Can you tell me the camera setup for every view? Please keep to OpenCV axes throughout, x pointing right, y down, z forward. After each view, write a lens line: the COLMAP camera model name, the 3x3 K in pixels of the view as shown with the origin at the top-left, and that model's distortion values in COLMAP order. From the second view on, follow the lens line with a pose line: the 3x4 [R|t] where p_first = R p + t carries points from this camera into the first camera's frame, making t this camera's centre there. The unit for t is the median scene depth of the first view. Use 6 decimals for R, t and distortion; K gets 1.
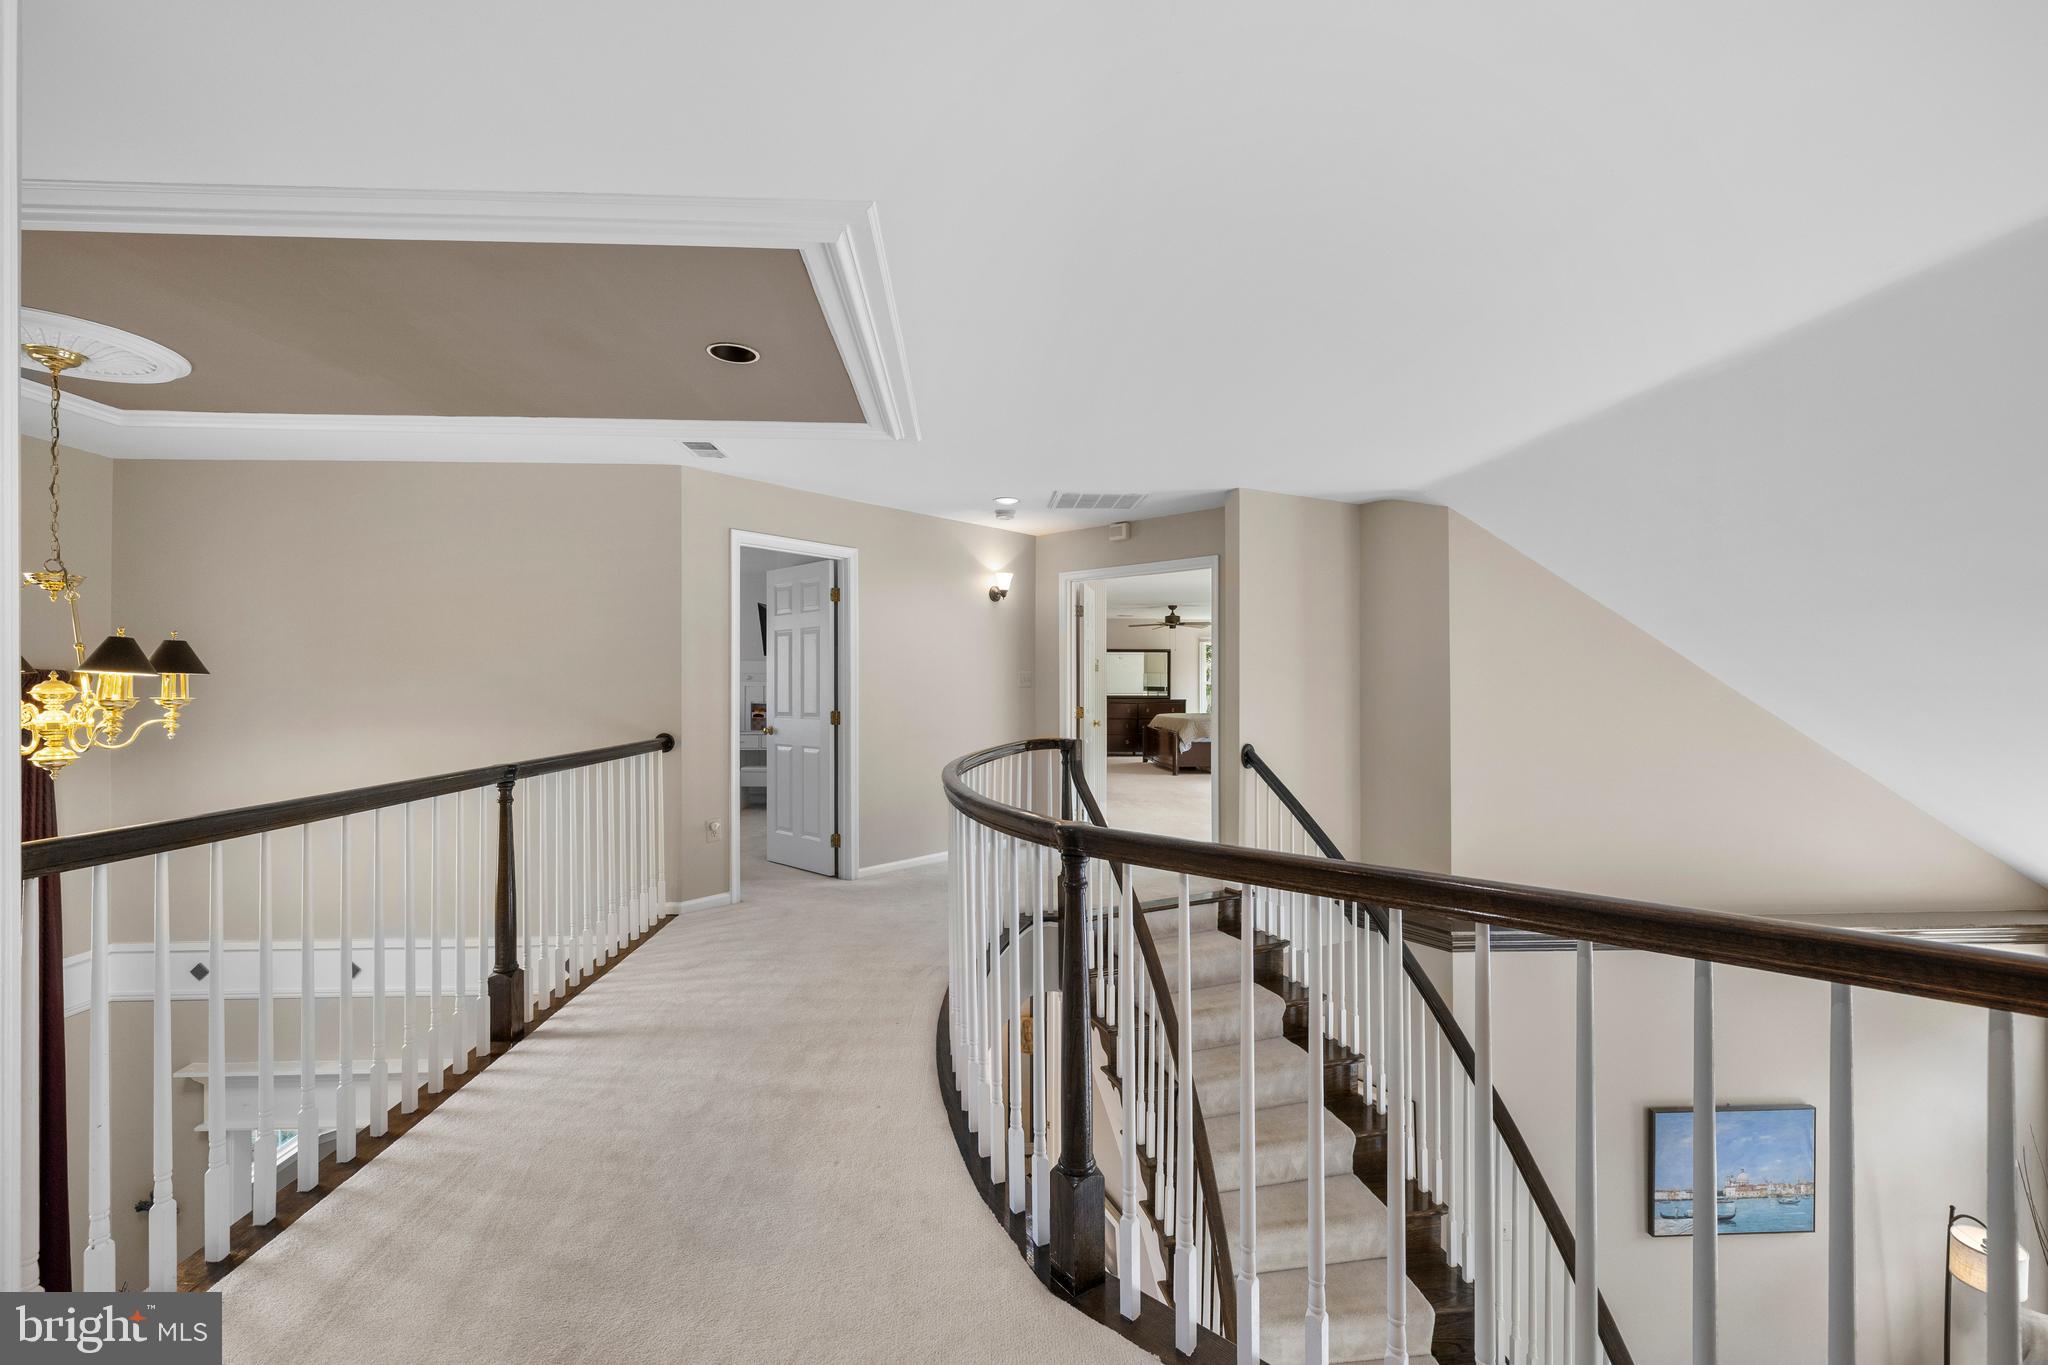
lens RADIAL K [[861.6, 0, 1021.1], [0, 861.6, 690.1], [0, 0, 1]] dist [-0.000112, 0.000264]
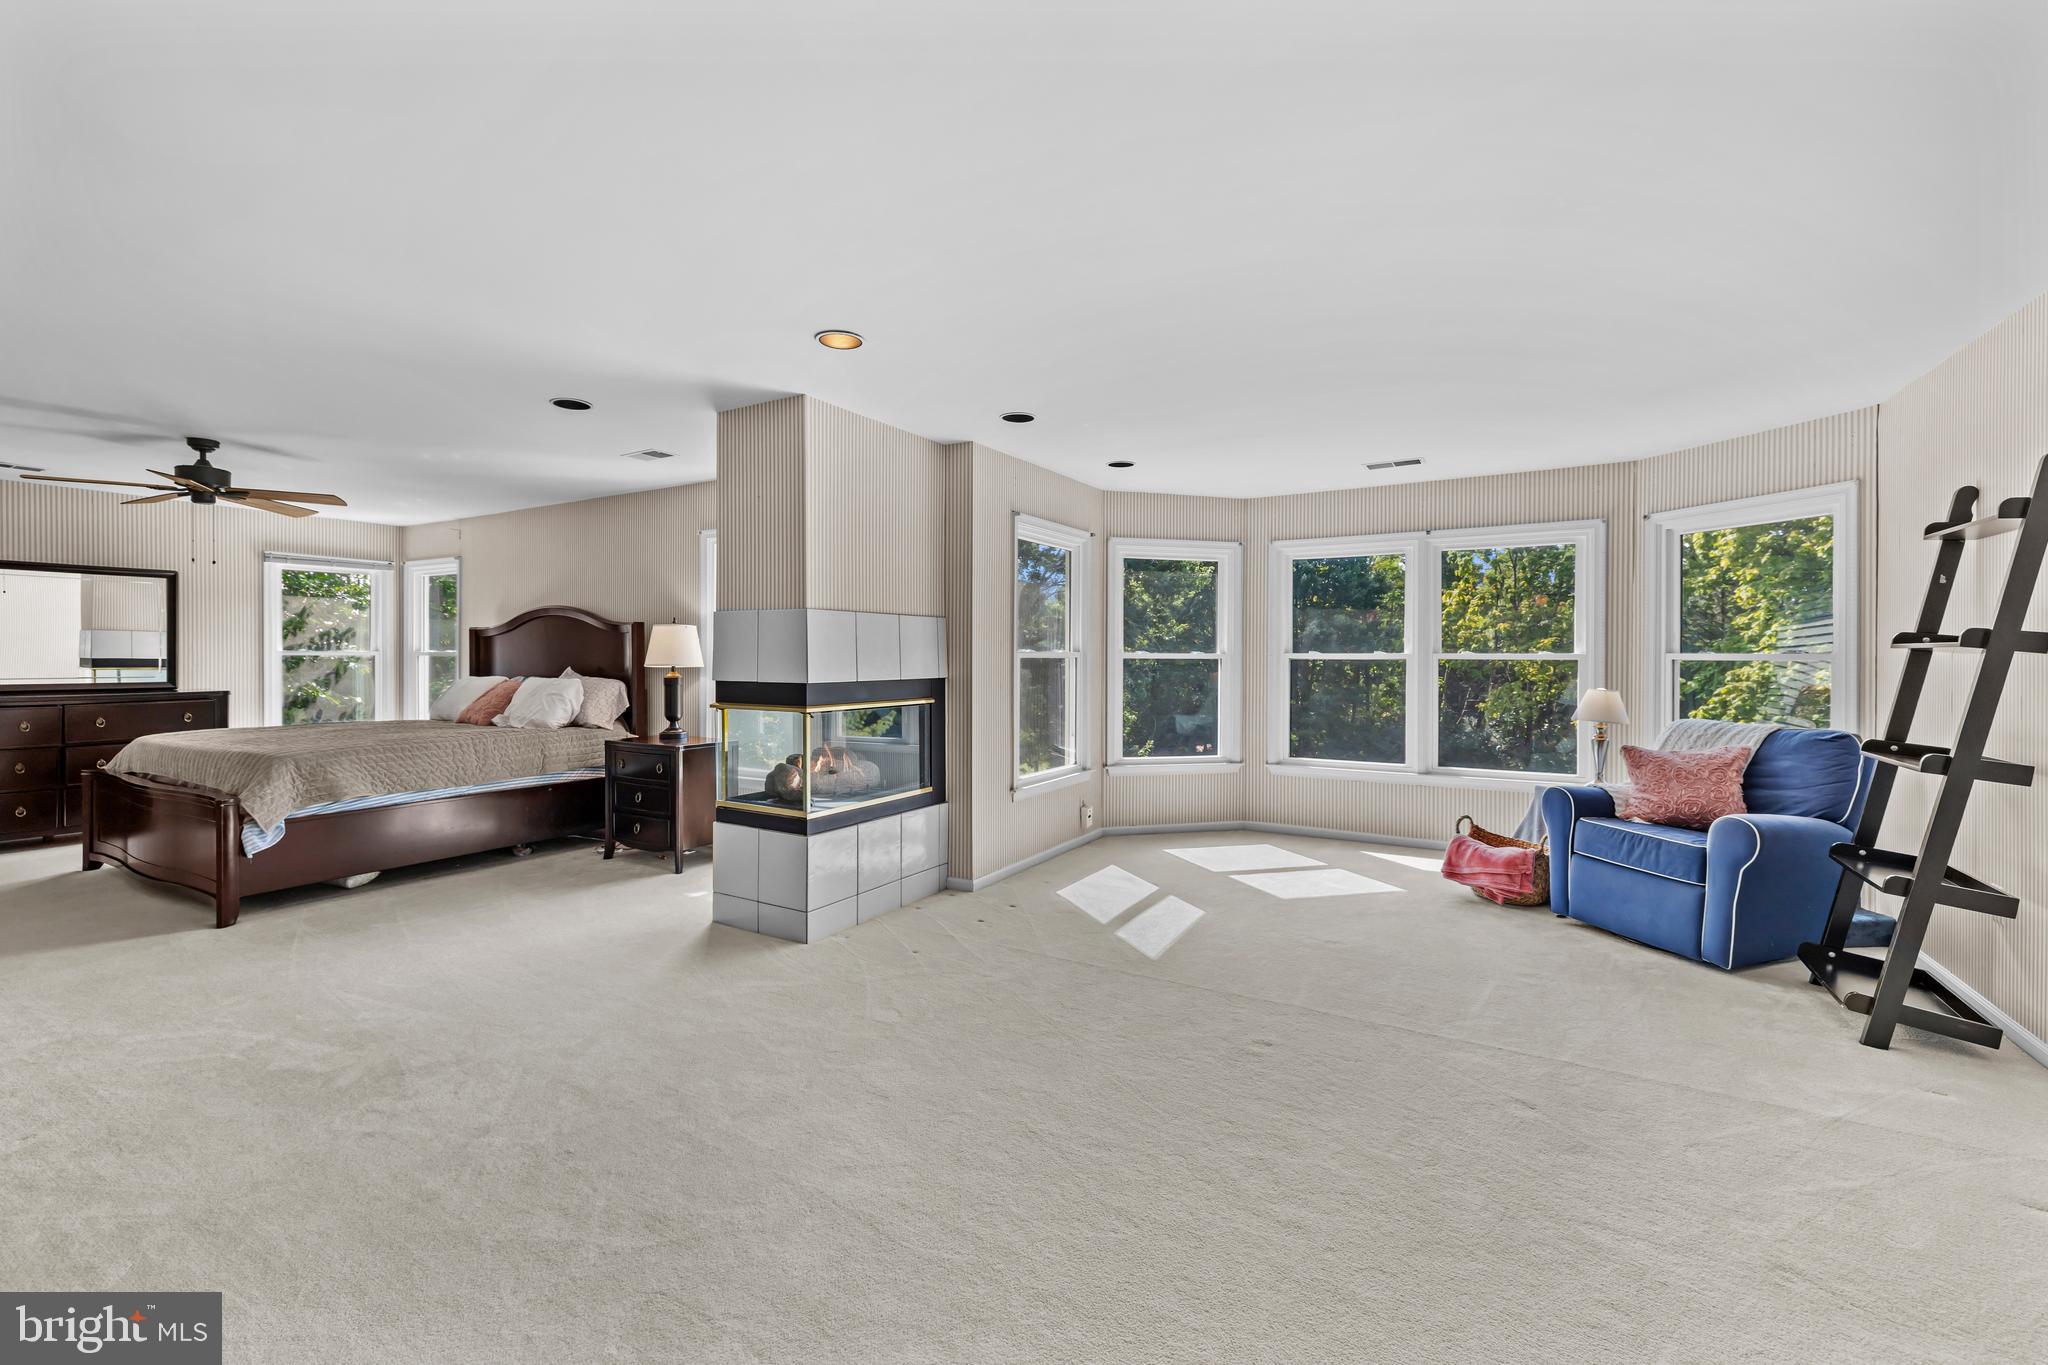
lens RADIAL K [[861.6, 0, 1014.1], [0, 861.6, 665.2], [0, 0, 1]] dist [-0.000112, 0.000264]
pose [[0.564001, 0.003525, 0.825767, 0.064540], [-0.004328, 0.999990, -0.001313, -0.002608], [-0.825763, -0.002833, 0.564010, 0.483180]]
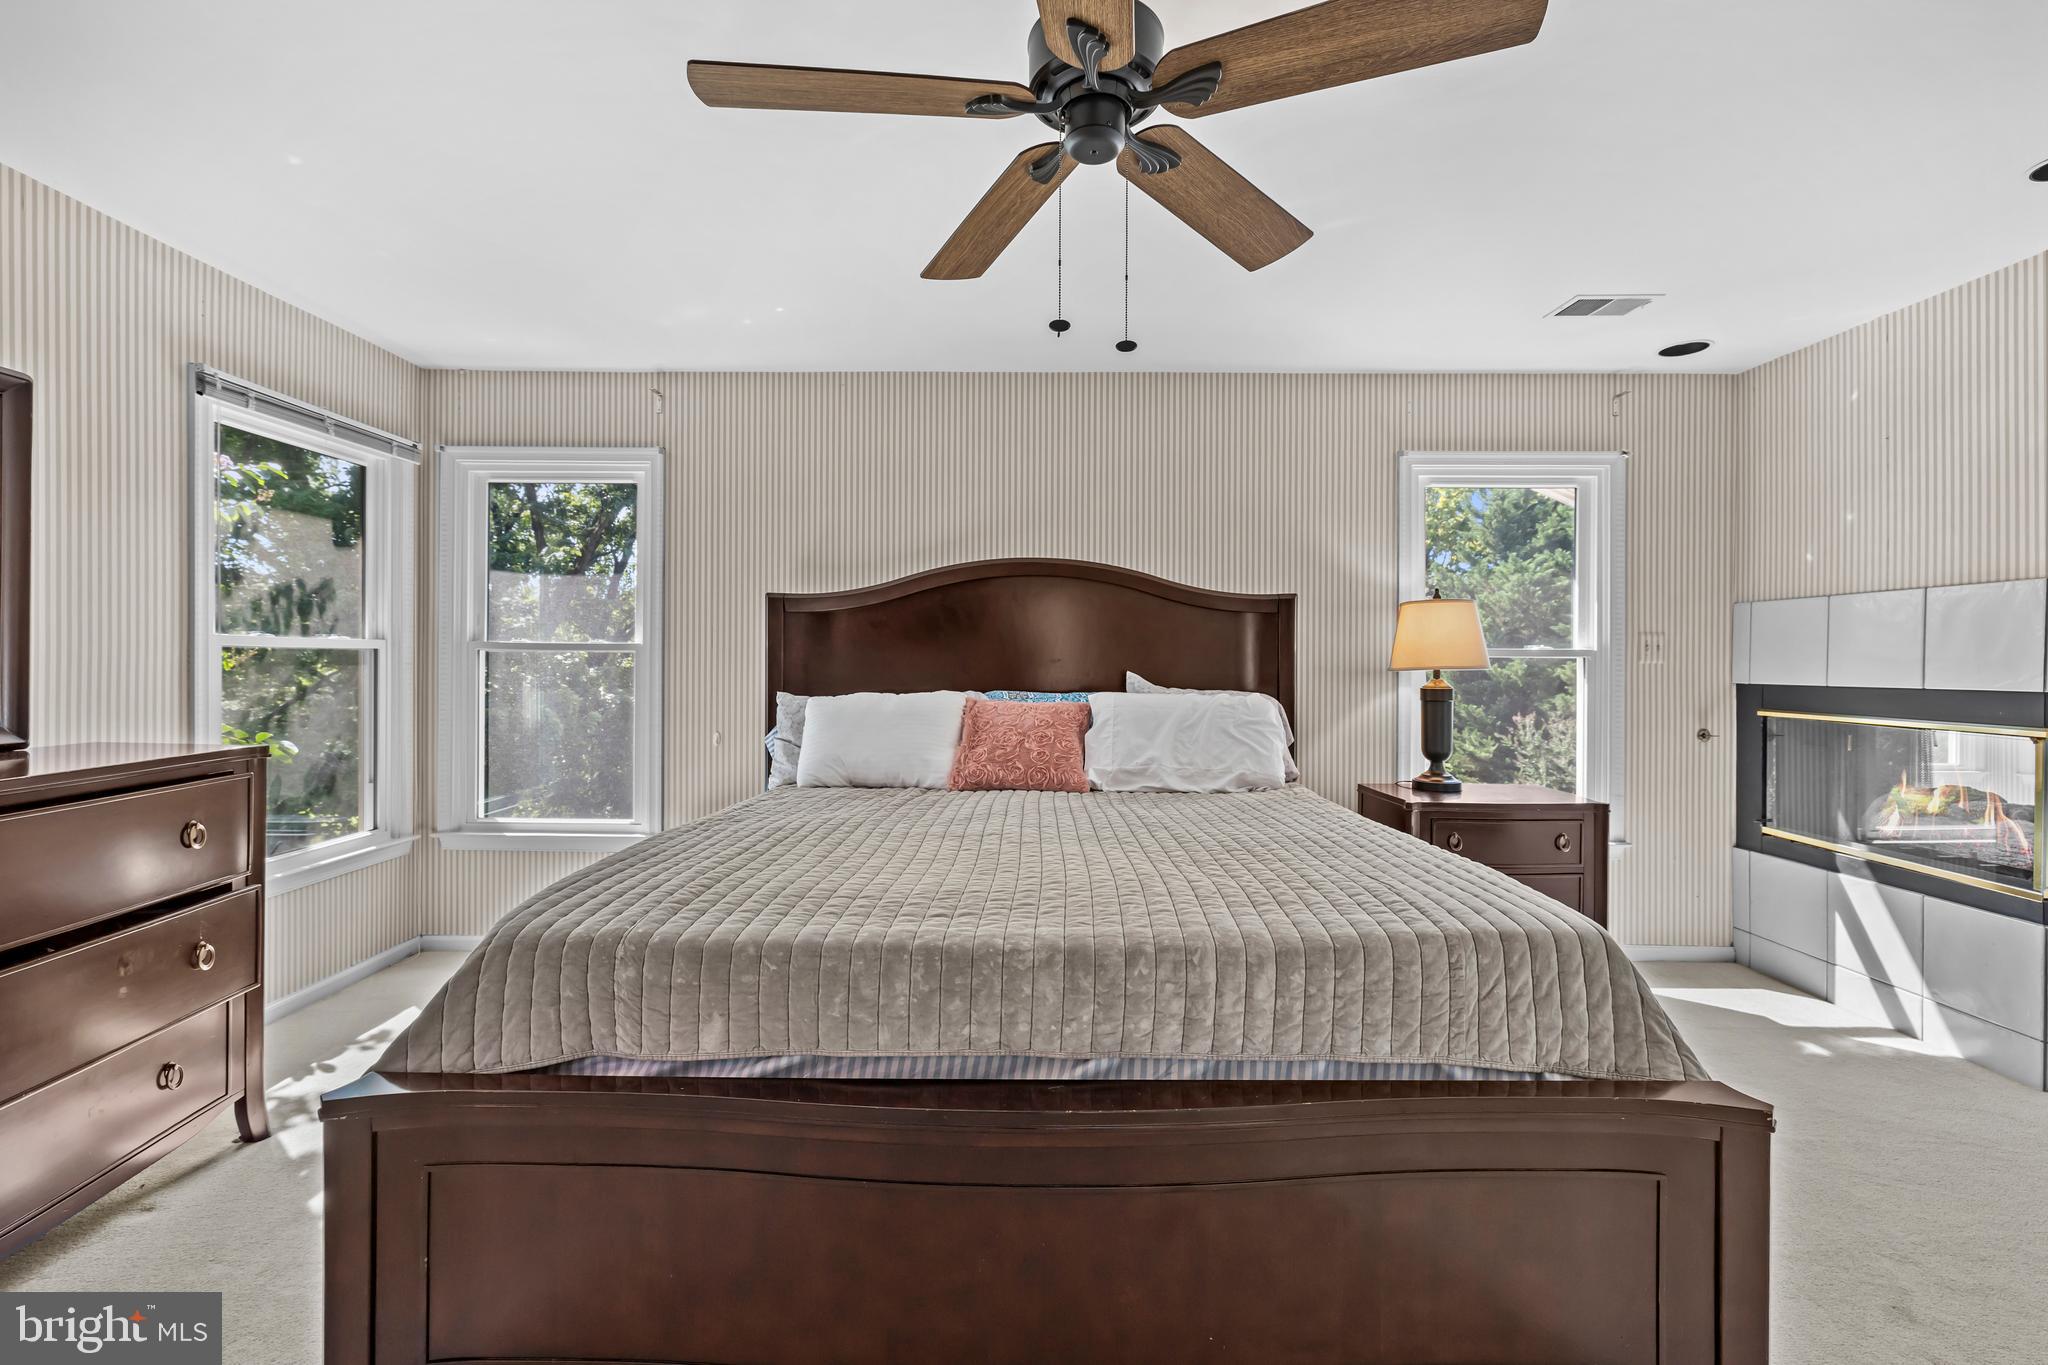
lens RADIAL K [[861.6, 0, 1019.2], [0, 861.6, 664.8], [0, 0, 1]] dist [-0.000112, 0.000264]
pose [[0.067318, 0.001044, 0.997731, 0.057649], [-0.000682, 0.999999, -0.001000, -0.002839], [-0.997731, -0.000613, 0.067319, 0.936795]]
